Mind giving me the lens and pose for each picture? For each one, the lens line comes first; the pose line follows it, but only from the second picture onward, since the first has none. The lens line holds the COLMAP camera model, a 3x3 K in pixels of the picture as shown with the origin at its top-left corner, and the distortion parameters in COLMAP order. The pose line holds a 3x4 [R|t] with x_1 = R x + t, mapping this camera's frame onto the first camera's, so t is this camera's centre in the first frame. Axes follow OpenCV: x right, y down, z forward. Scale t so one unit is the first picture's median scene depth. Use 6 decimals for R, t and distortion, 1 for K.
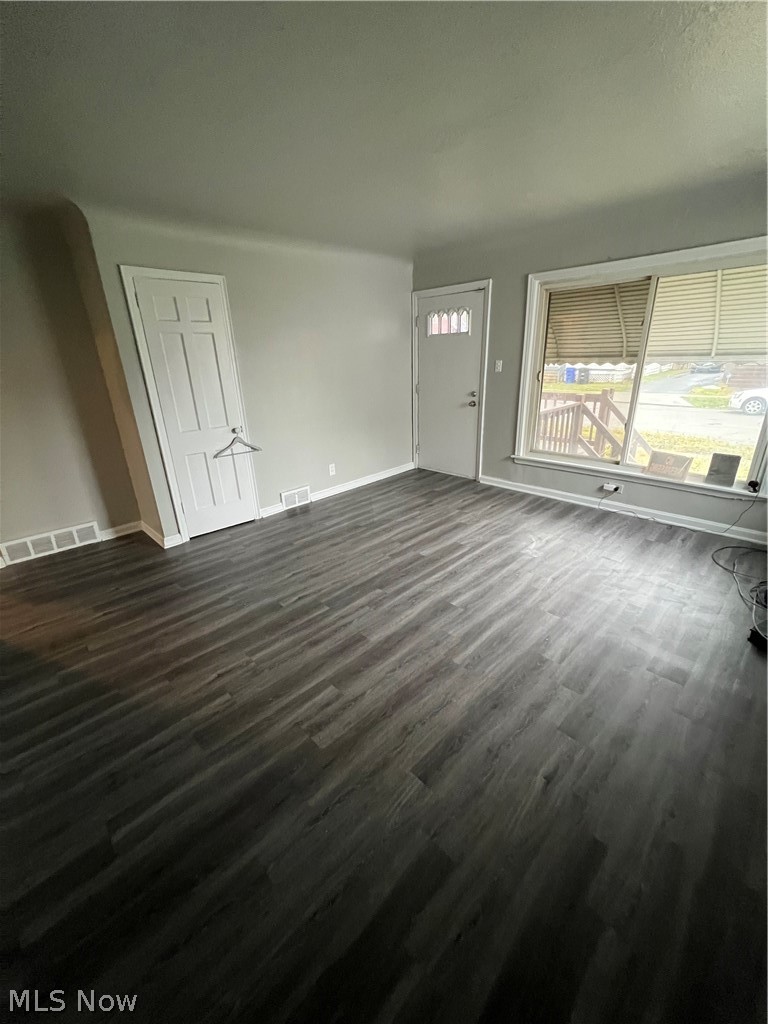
lens RADIAL K [[410.4, 0, 385.5], [0, 410.4, 510.0], [0, 0, 1]] dist [-0.000982, 0.000199]
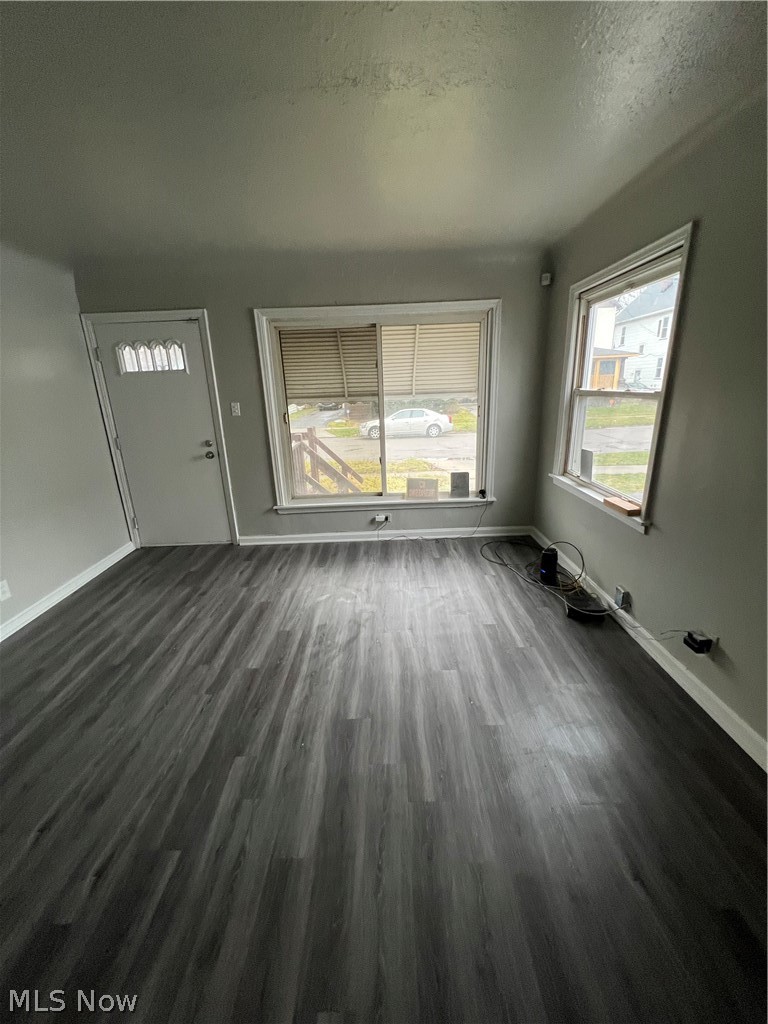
lens RADIAL K [[410.4, 0, 383.3], [0, 410.4, 509.0], [0, 0, 1]] dist [-0.000982, 0.000199]
pose [[0.700299, -0.201111, 0.684935, -0.155115], [0.267286, 0.963569, 0.009642, -0.086495], [-0.661921, 0.176321, 0.728541, 0.238017]]
